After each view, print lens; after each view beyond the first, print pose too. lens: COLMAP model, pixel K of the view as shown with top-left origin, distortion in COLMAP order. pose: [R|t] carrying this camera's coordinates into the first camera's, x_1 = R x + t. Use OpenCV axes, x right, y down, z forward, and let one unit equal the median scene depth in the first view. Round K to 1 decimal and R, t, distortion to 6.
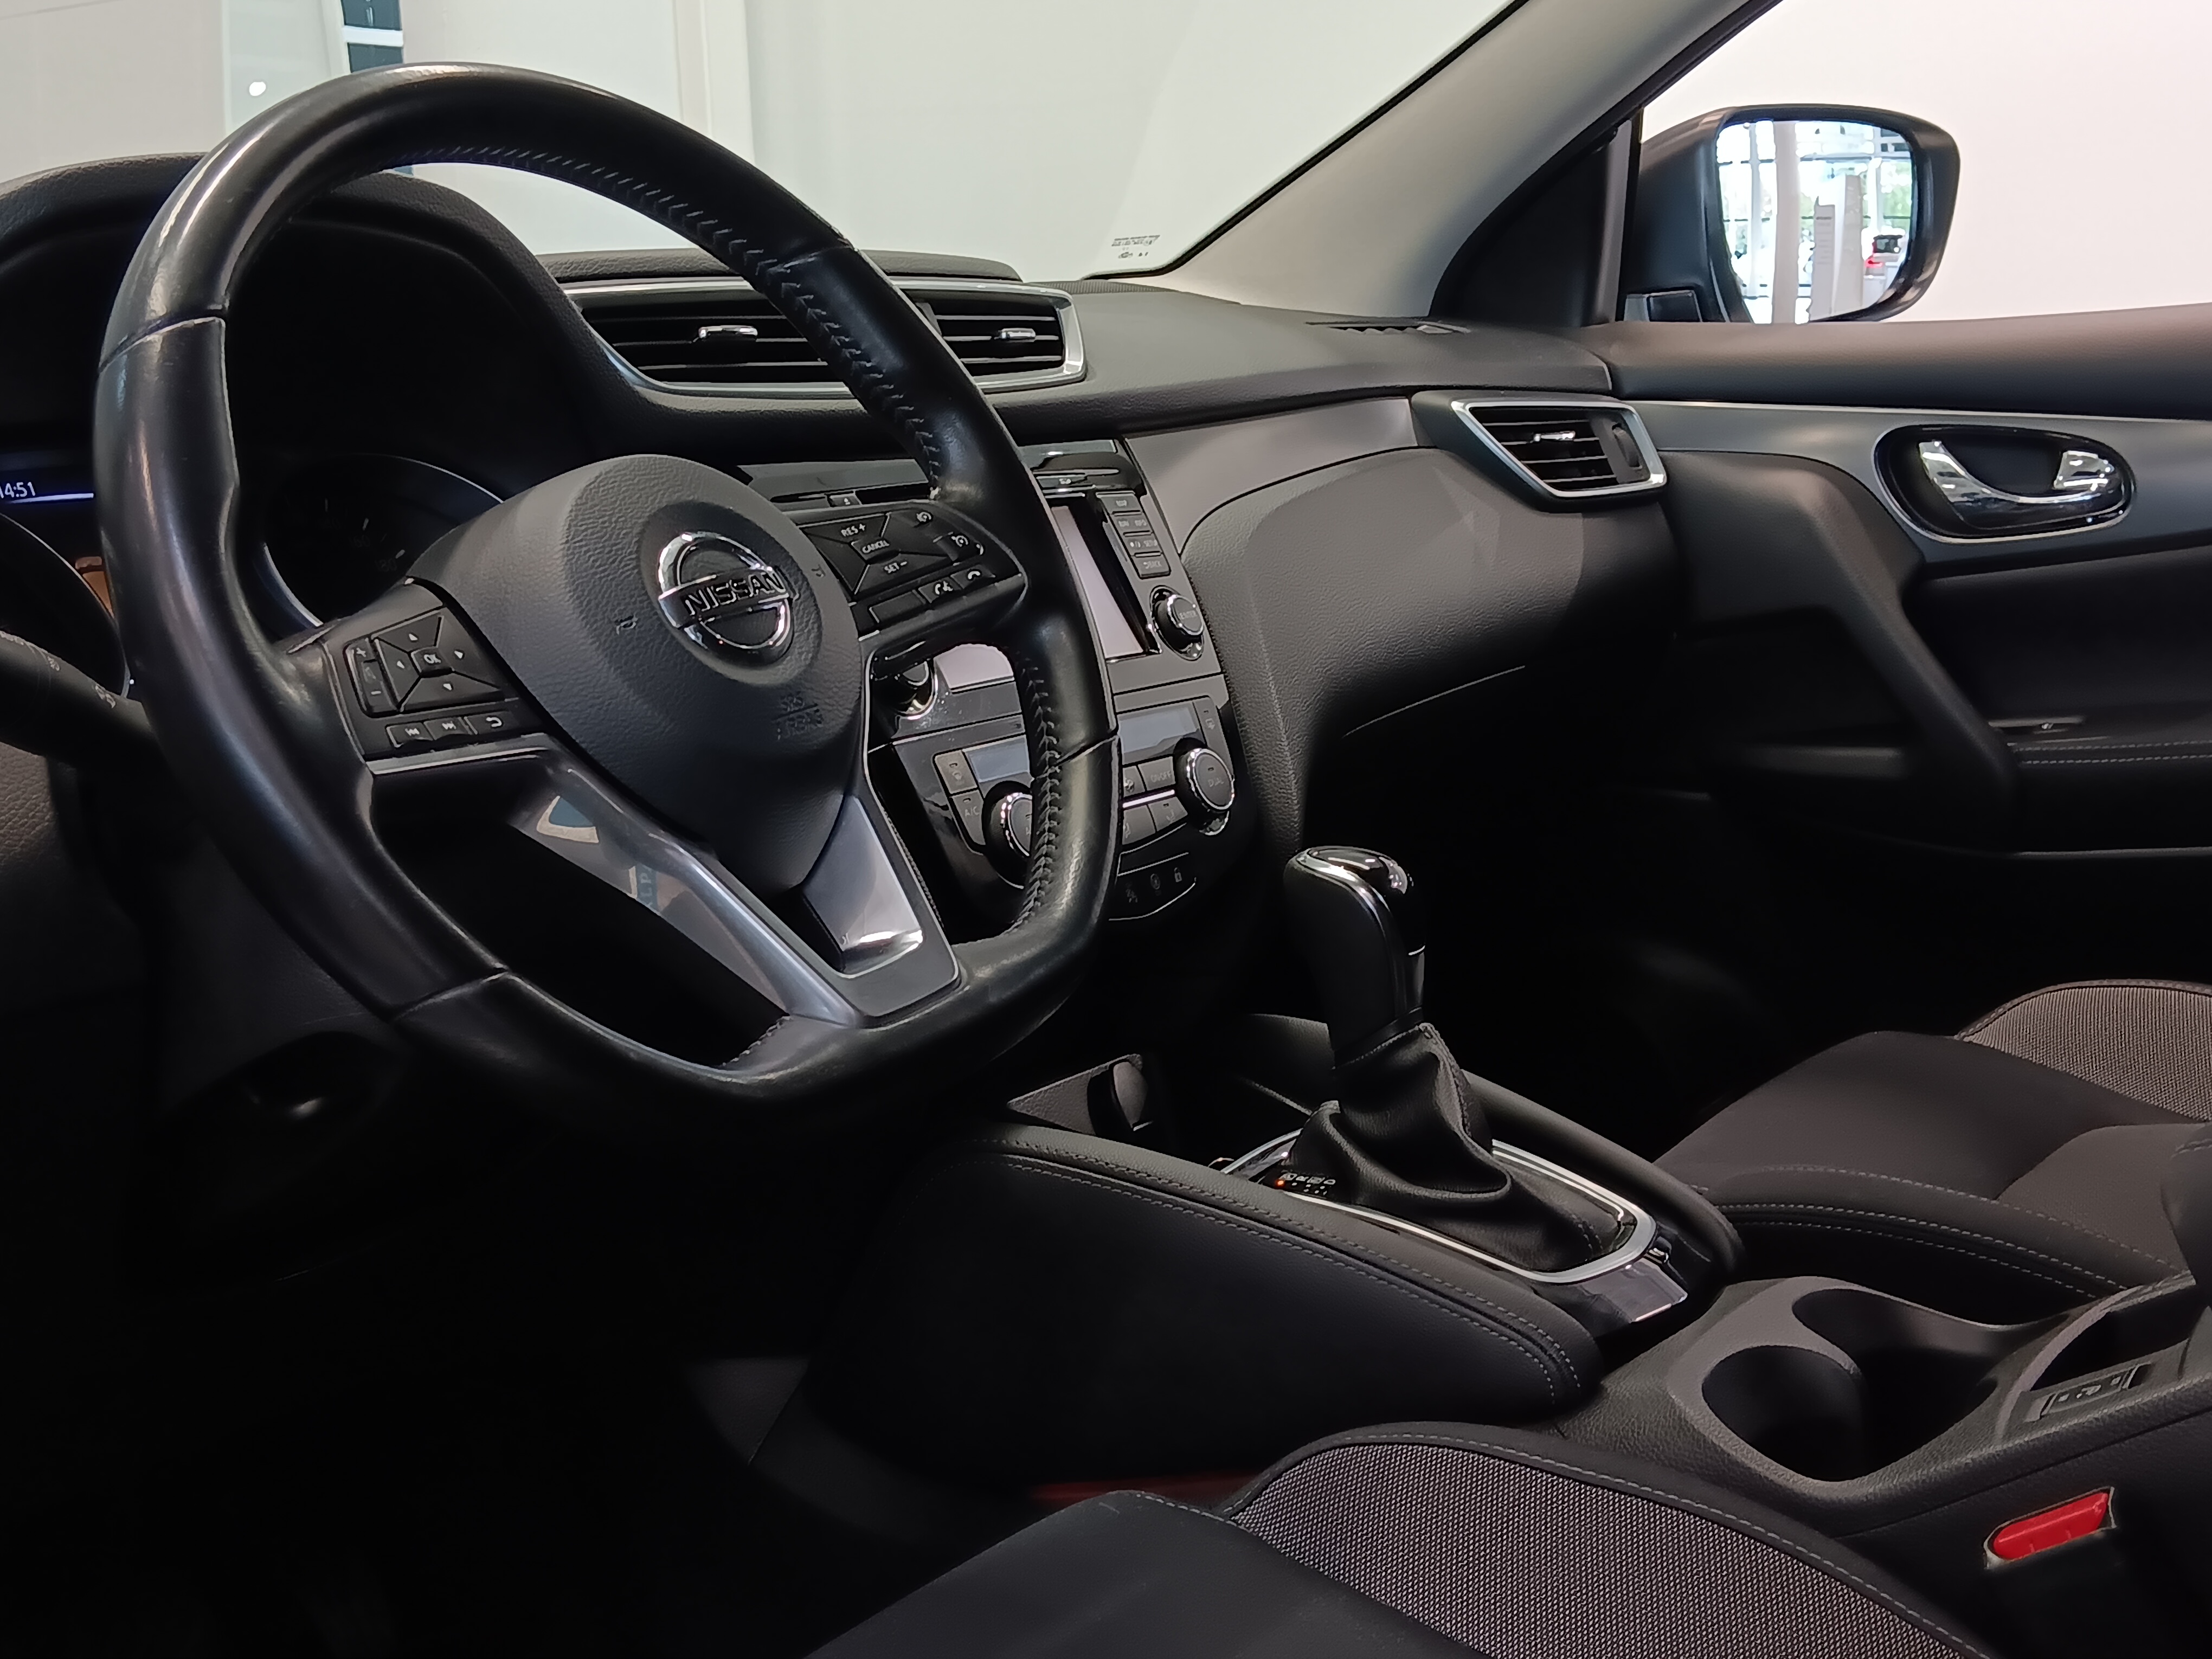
lens RADIAL K [[2873.6, 0, 1106.0], [0, 2873.6, 829.5], [0, 0, 1]] dist [0.000304, -0.070943]
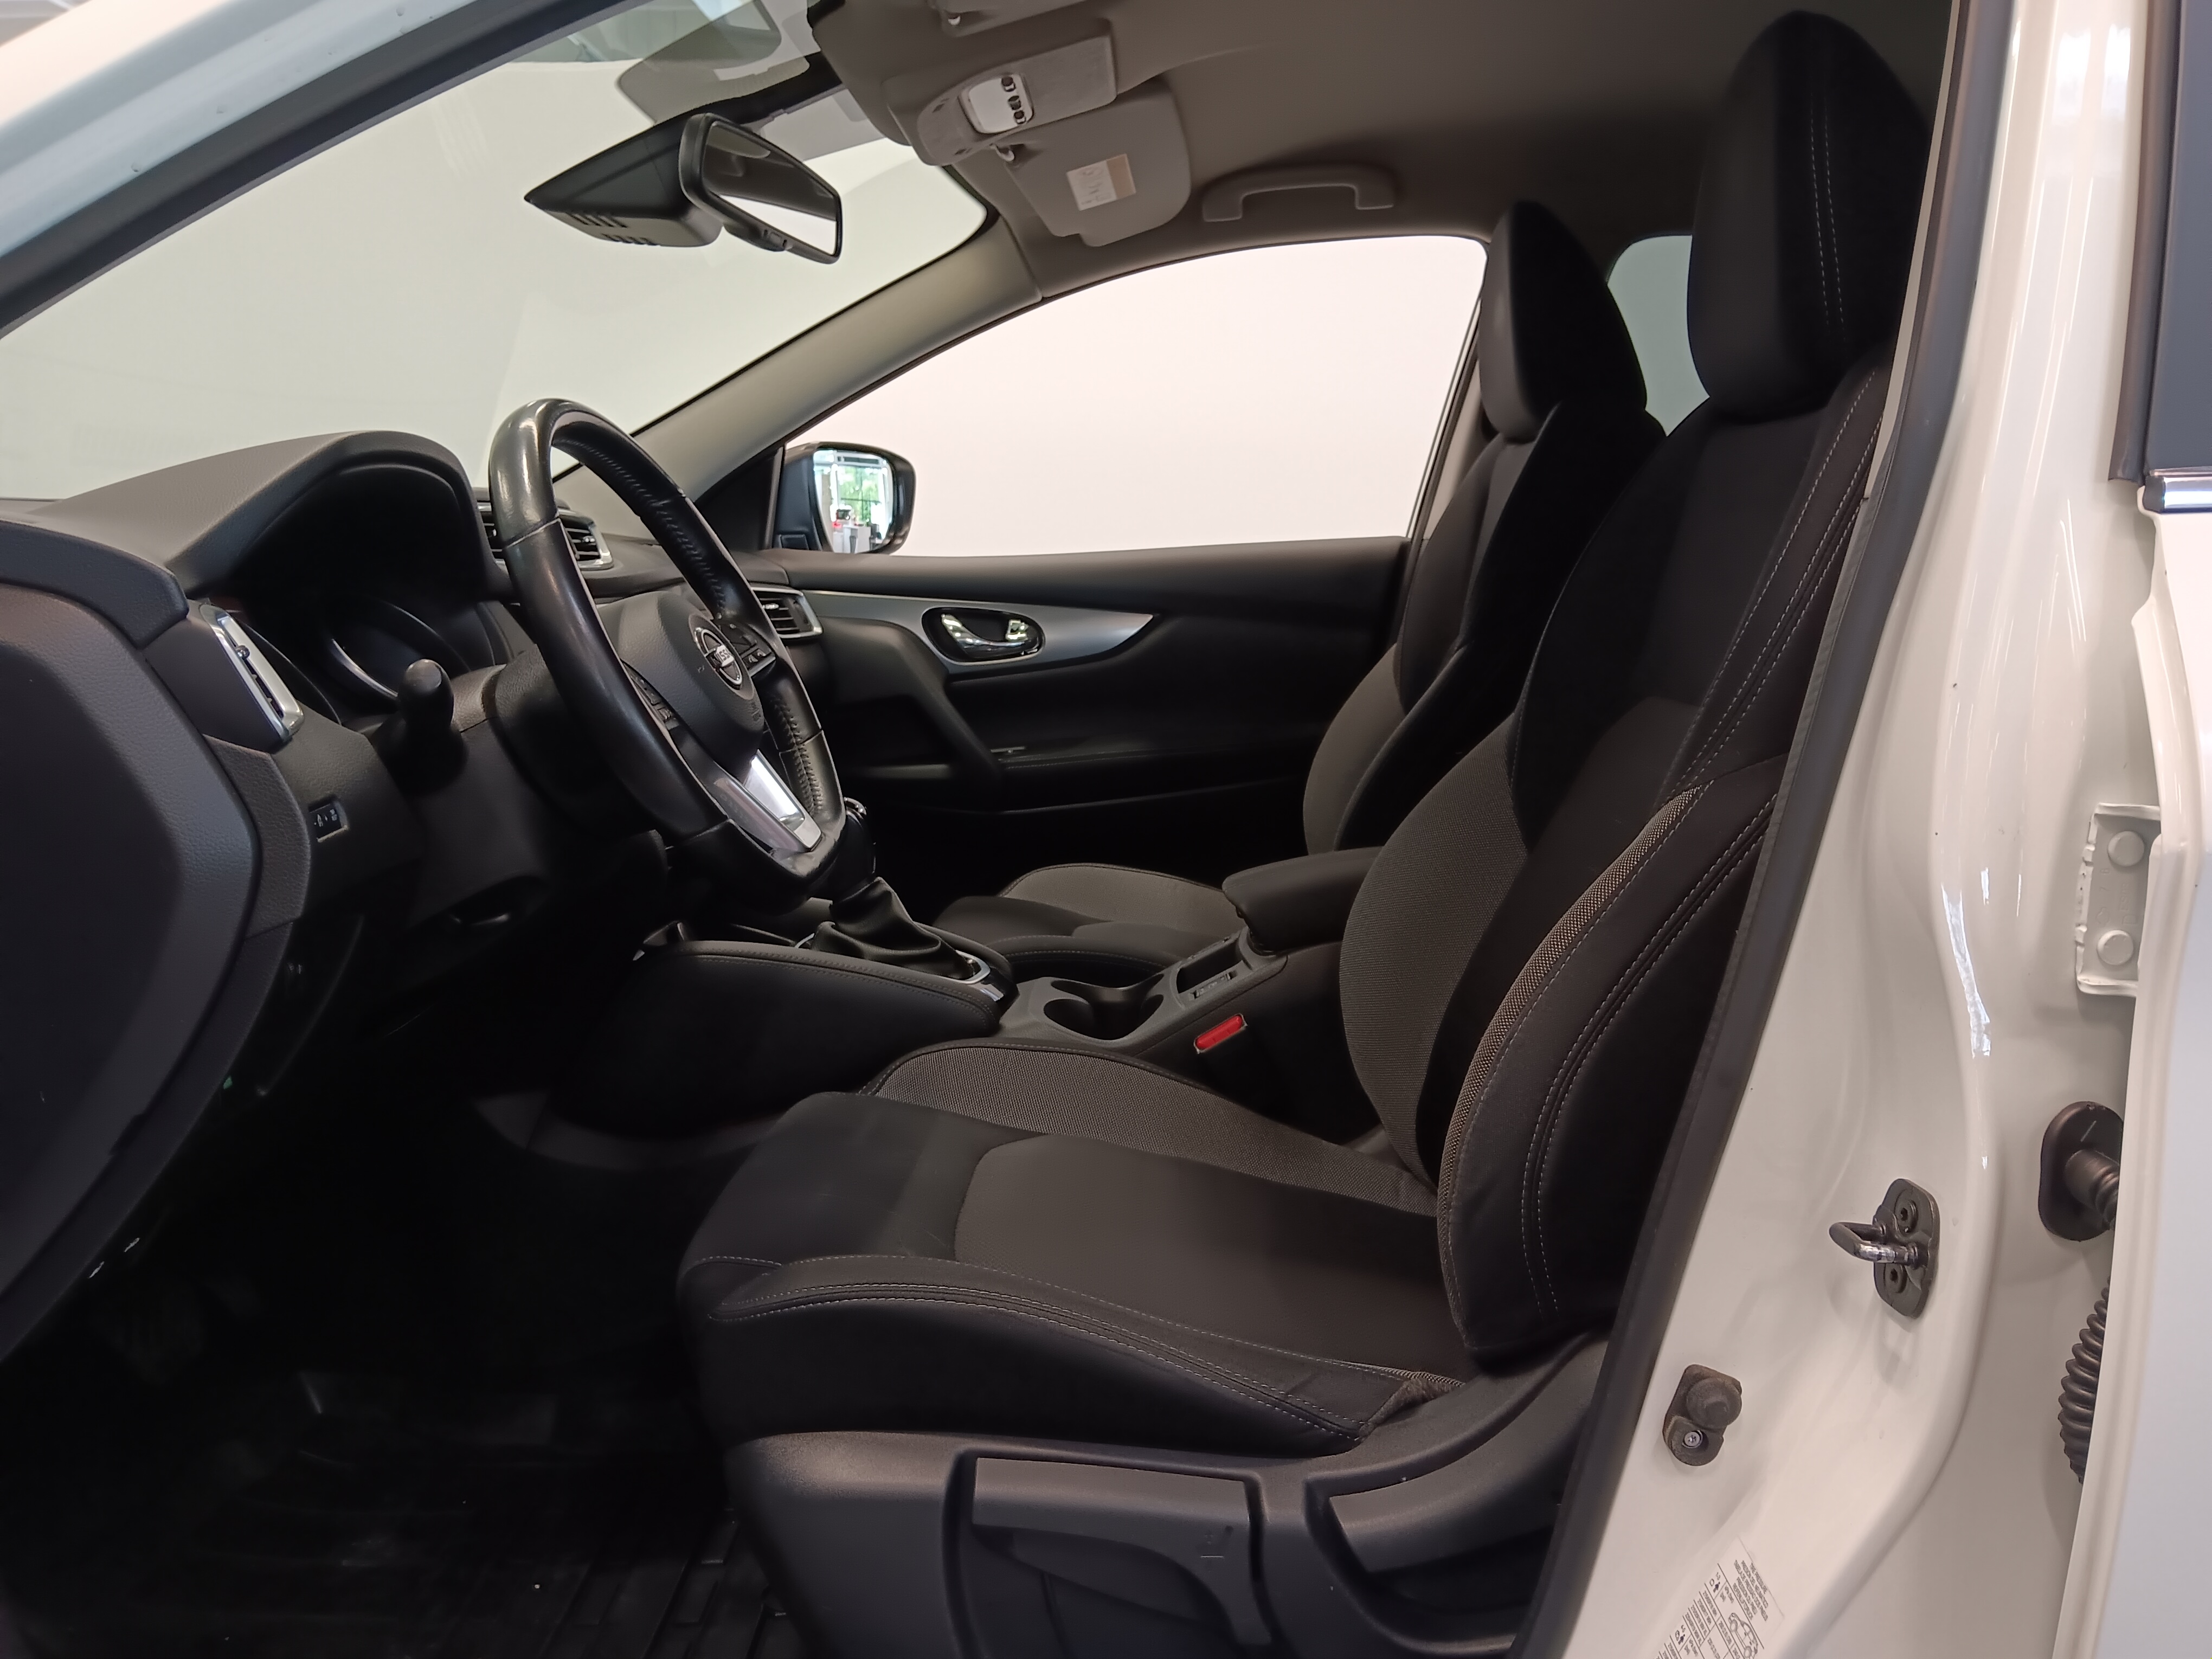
lens RADIAL K [[3078.6, 0, 1106.0], [0, 3078.6, 829.5], [0, 0, 1]] dist [0.193116, 0.021198]
pose [[0.723230, -0.016494, 0.690410, -1.150669], [0.074733, 0.995713, -0.054497, 0.145499], [-0.686551, 0.091010, 0.721363, -0.648879]]
